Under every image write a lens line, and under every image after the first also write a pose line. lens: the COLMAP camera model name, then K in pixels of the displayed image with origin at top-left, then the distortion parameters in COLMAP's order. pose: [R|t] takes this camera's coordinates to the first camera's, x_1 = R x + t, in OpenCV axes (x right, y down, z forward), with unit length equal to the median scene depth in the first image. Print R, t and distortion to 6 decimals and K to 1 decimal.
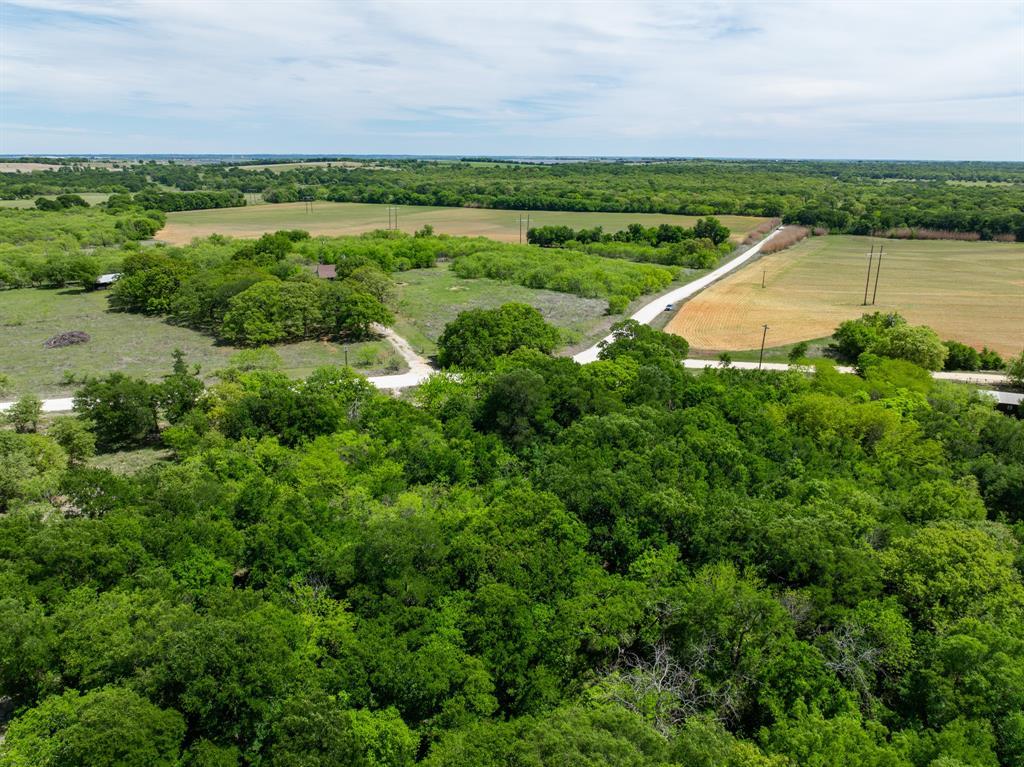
lens RADIAL K [[717.5, 0, 510.4], [0, 717.5, 384.2], [0, 0, 1]] dist [-0.038356, 0.023376]
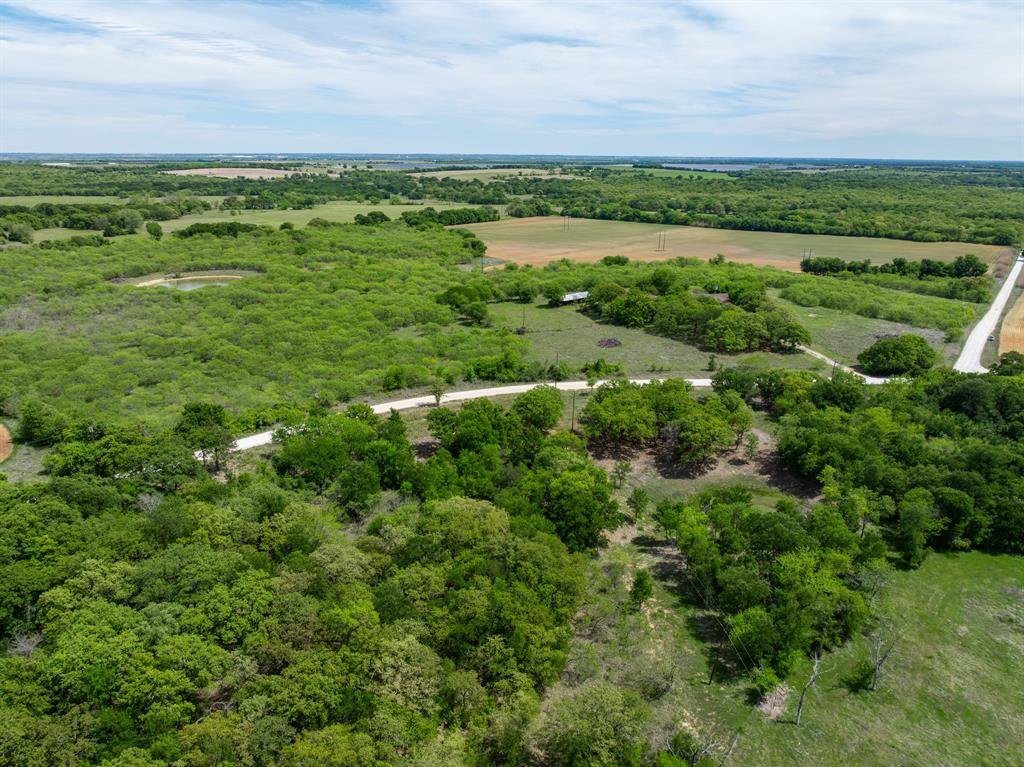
lens RADIAL K [[717.5, 0, 512.8], [0, 717.5, 382.9], [0, 0, 1]] dist [-0.038356, 0.023376]
pose [[0.981007, 0.060366, -0.184341, -0.137640], [-0.060520, 0.998155, 0.004796, 0.008701], [0.184290, 0.006451, 0.982851, -0.163610]]
